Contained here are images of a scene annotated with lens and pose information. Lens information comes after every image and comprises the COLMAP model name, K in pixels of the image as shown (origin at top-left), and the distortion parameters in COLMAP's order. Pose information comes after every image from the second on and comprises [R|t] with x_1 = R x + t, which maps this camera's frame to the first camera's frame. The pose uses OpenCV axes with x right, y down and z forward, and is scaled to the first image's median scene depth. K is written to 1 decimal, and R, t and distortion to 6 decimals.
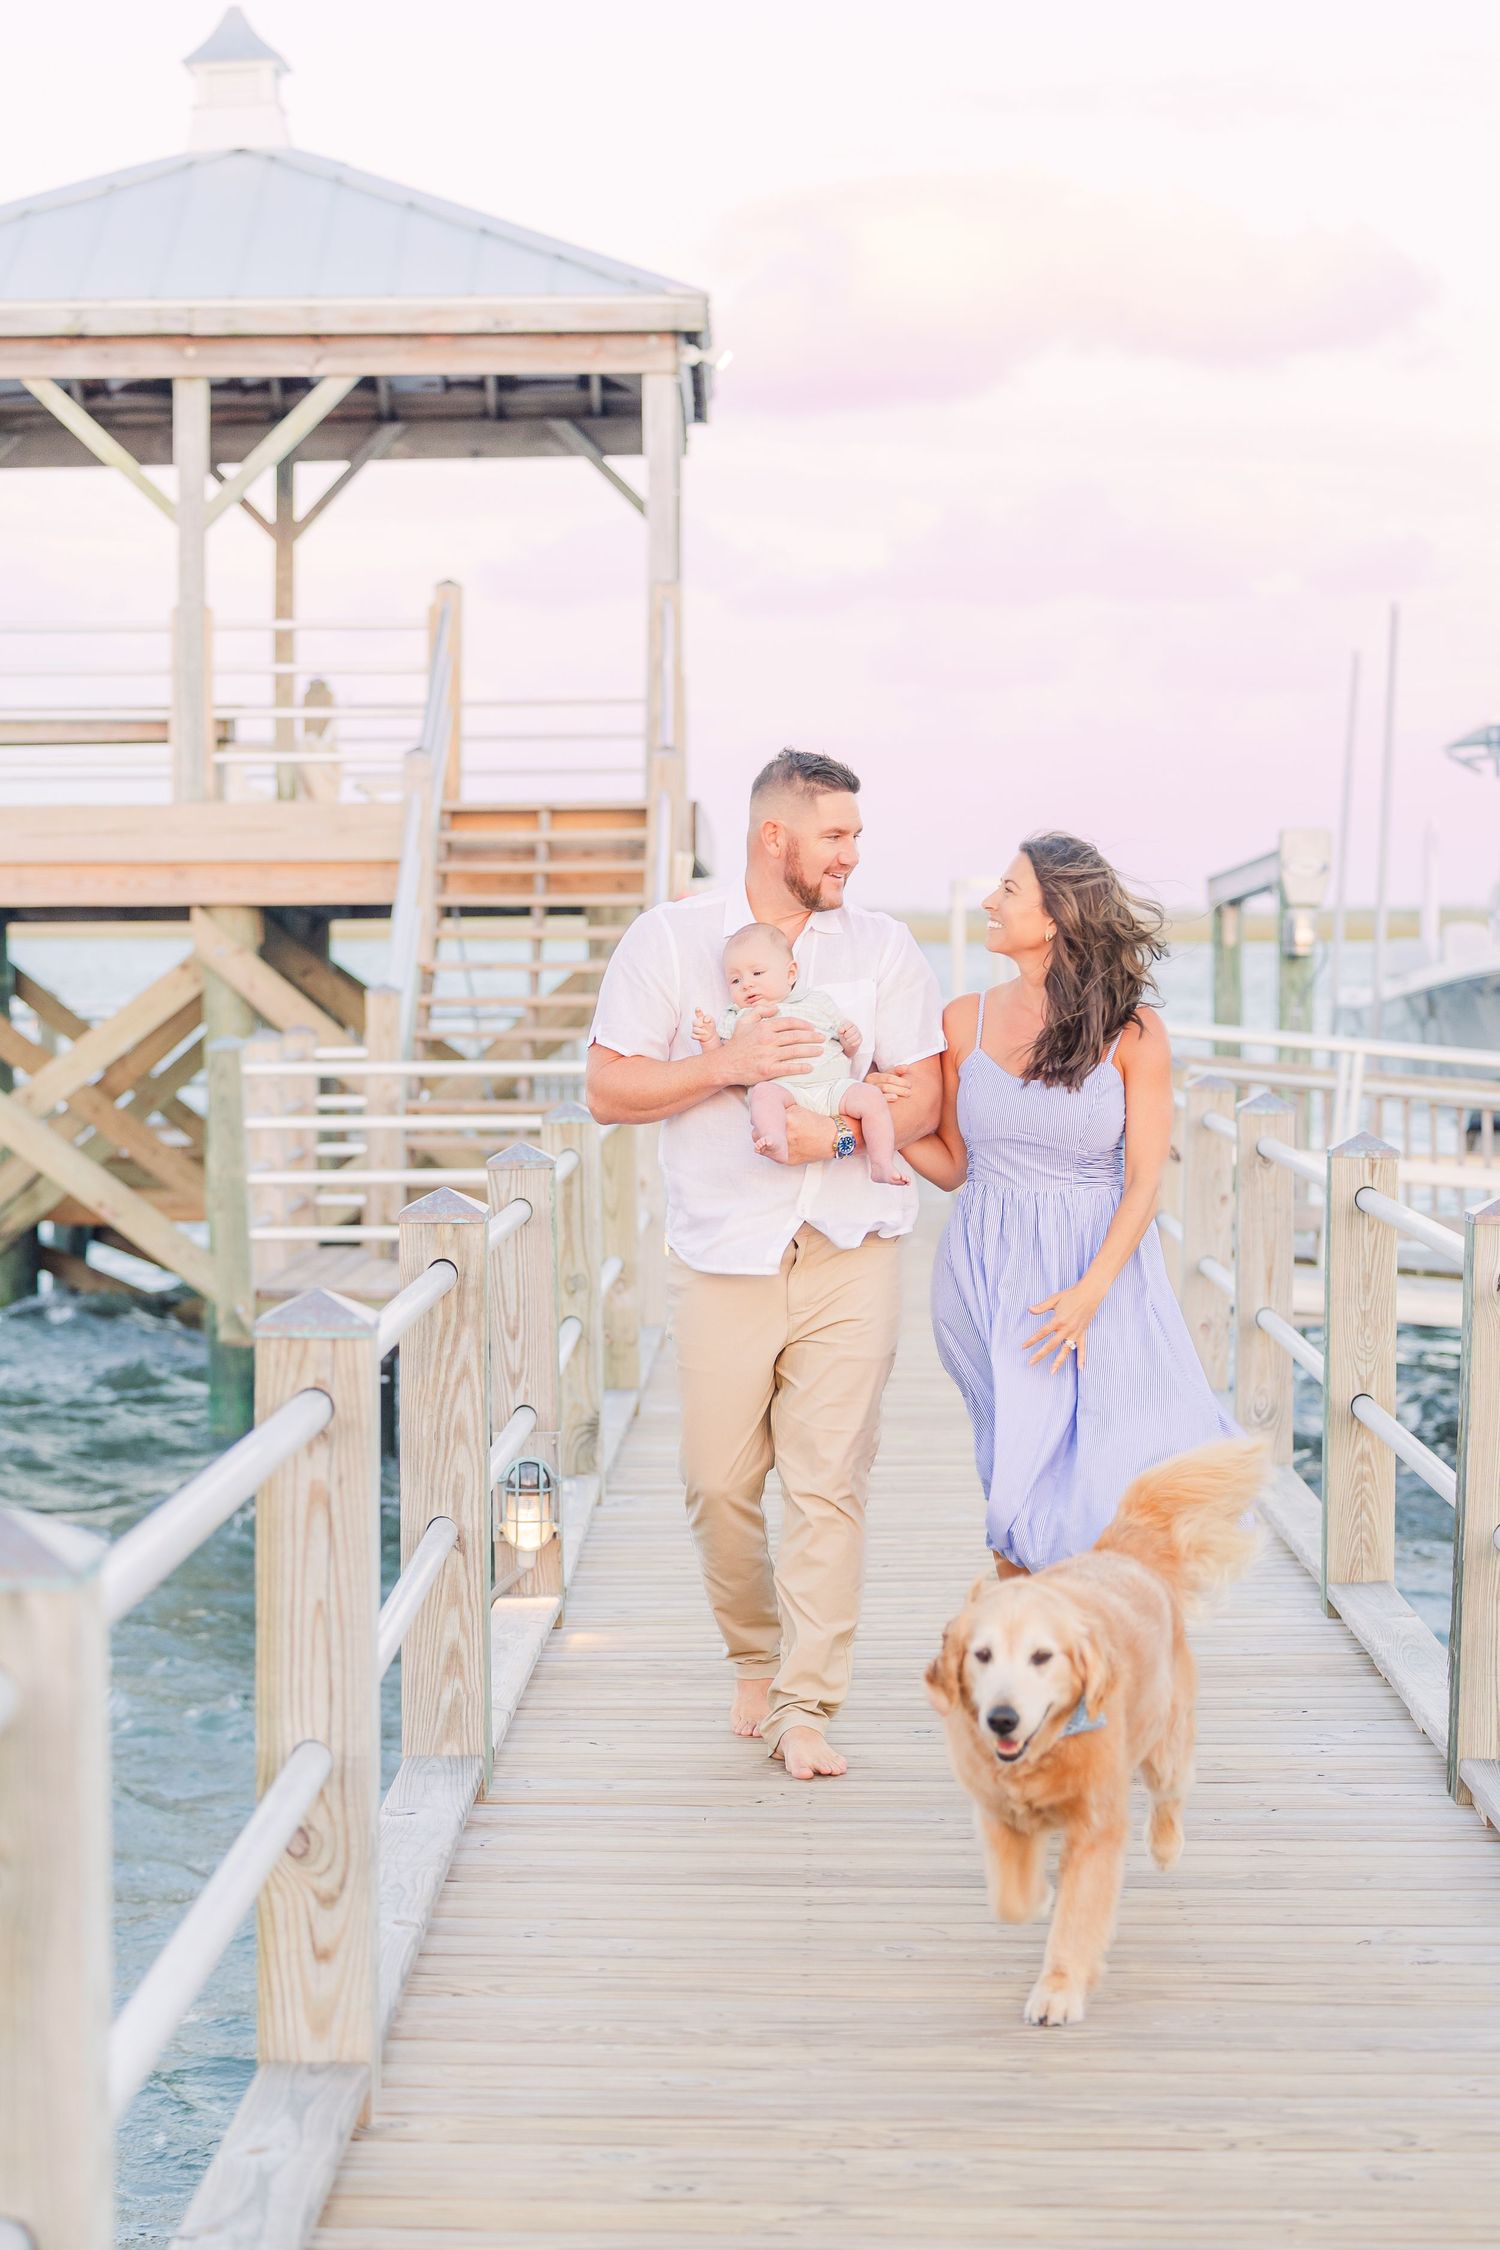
lens RADIAL K [[4882.1, 0, 752.7], [0, 4882.1, 1124.6], [0, 0, 1]] dist [0.045226, 0.000000]
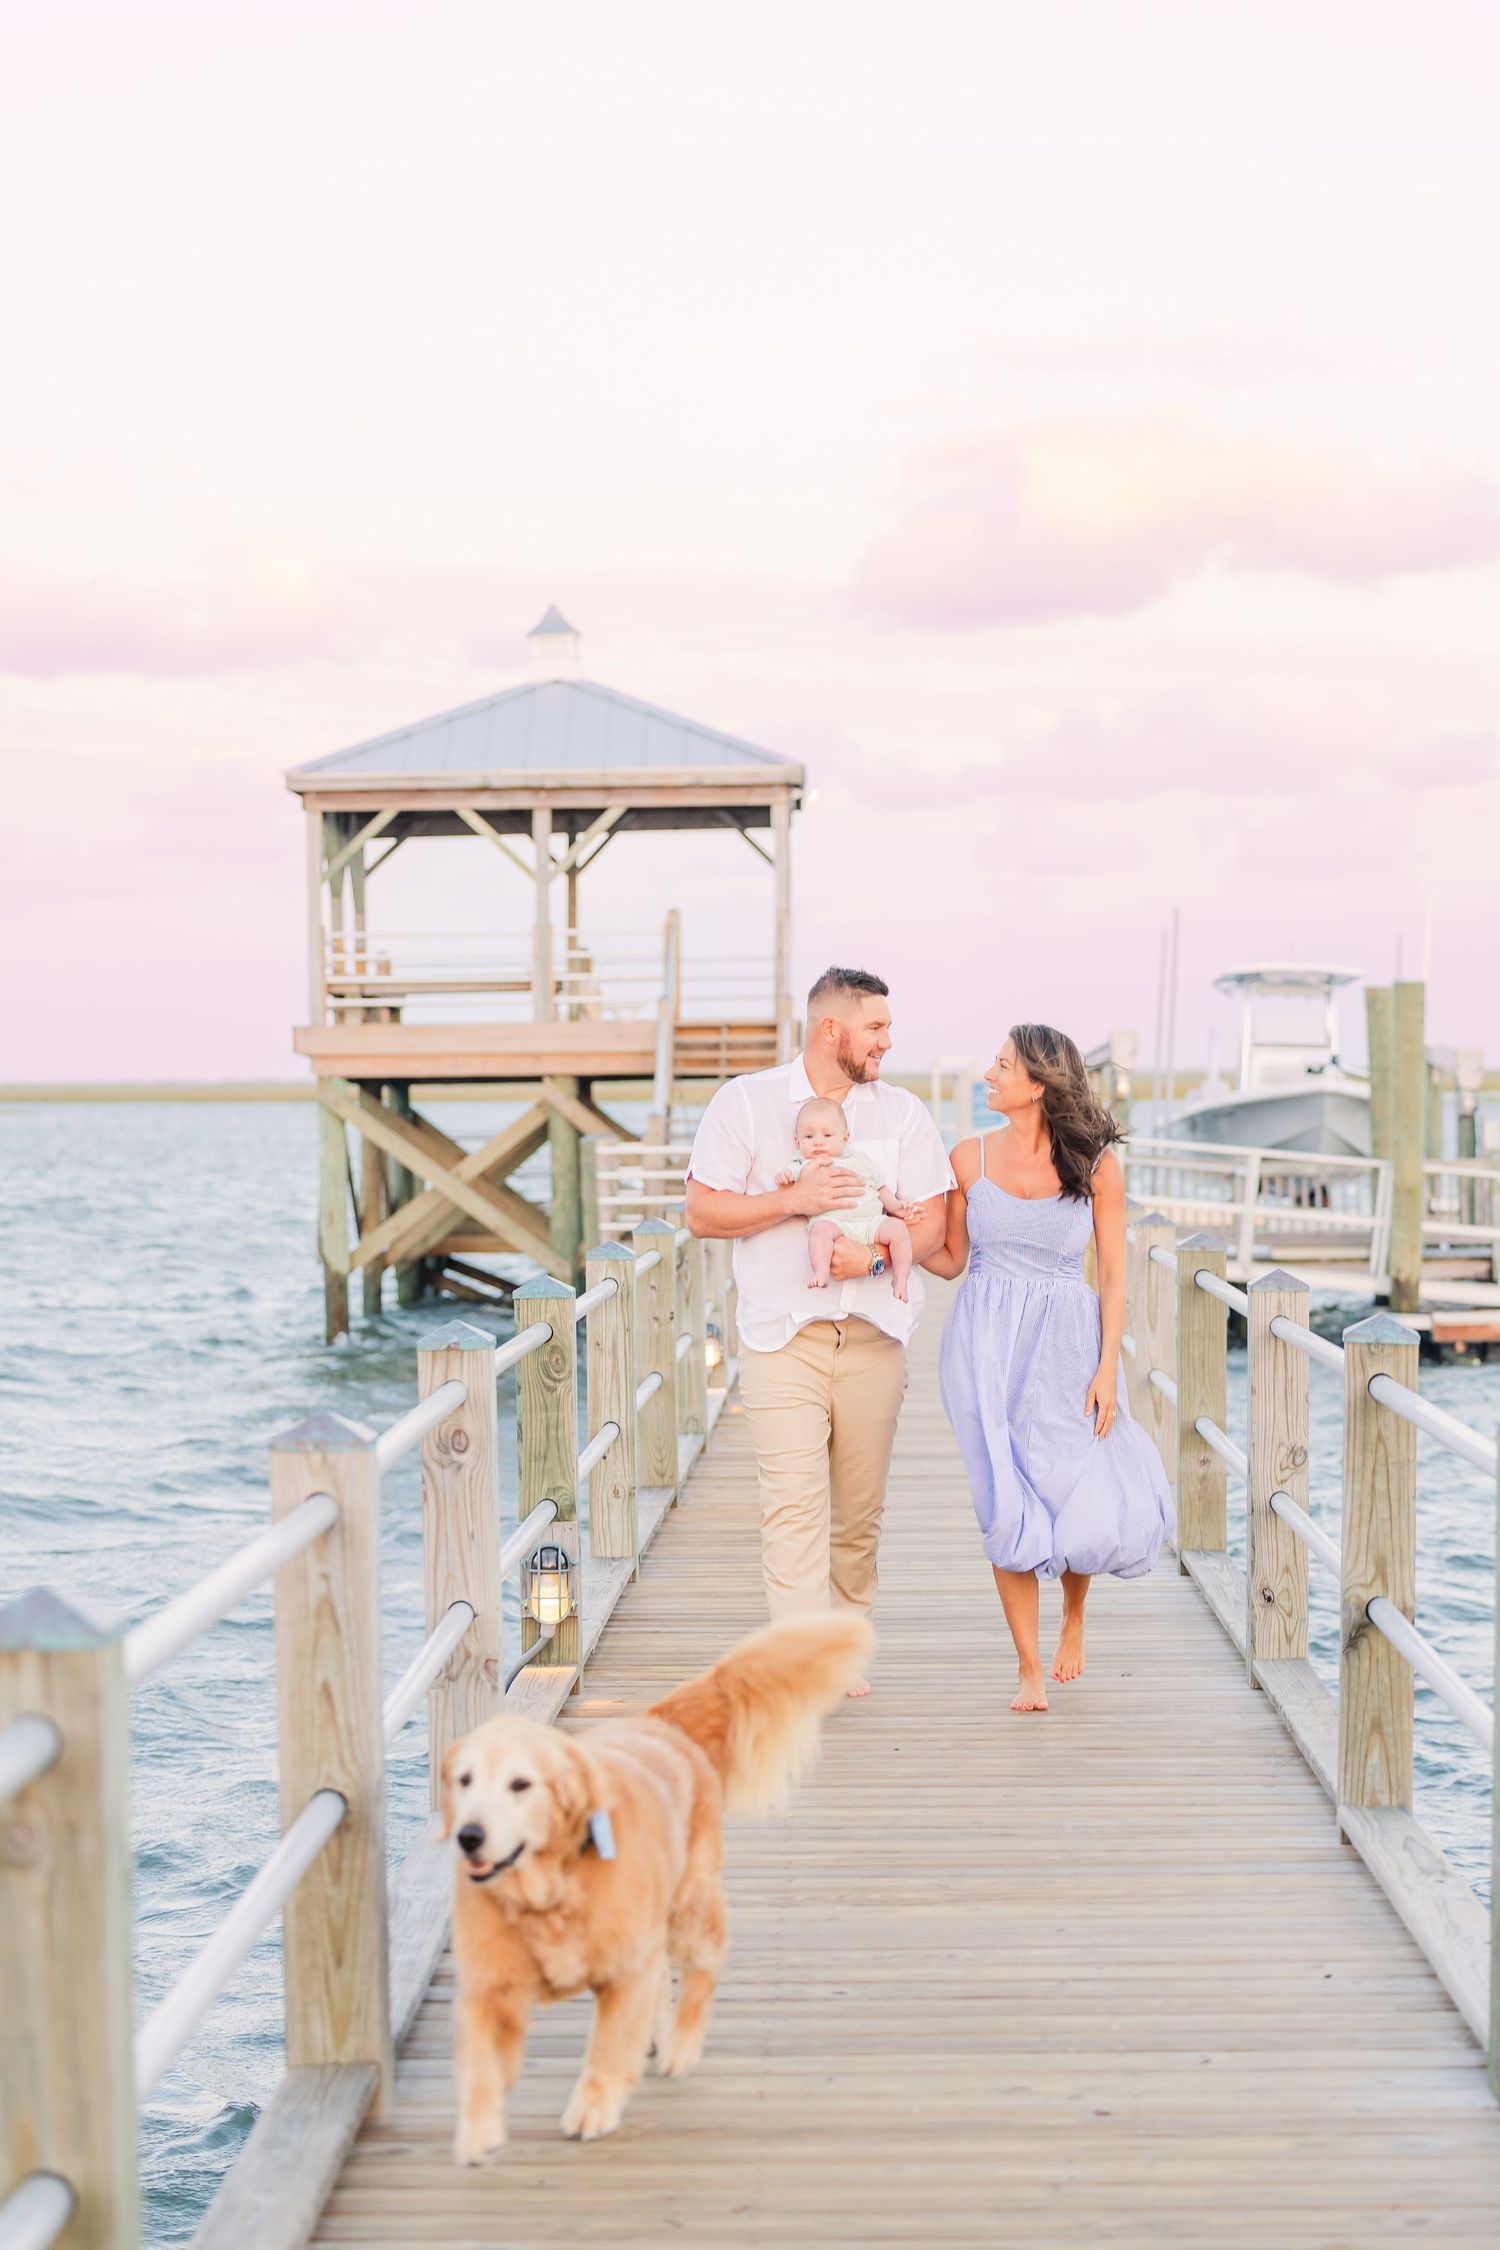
lens RADIAL K [[4882.1, 0, 748.6], [0, 4882.1, 1126.5], [0, 0, 1]] dist [0.045226, 0.000000]
pose [[0.999917, -0.008430, -0.009712, -0.012036], [0.008073, 0.999310, -0.036267, 0.041613], [0.010011, 0.036185, 0.999295, -0.840987]]
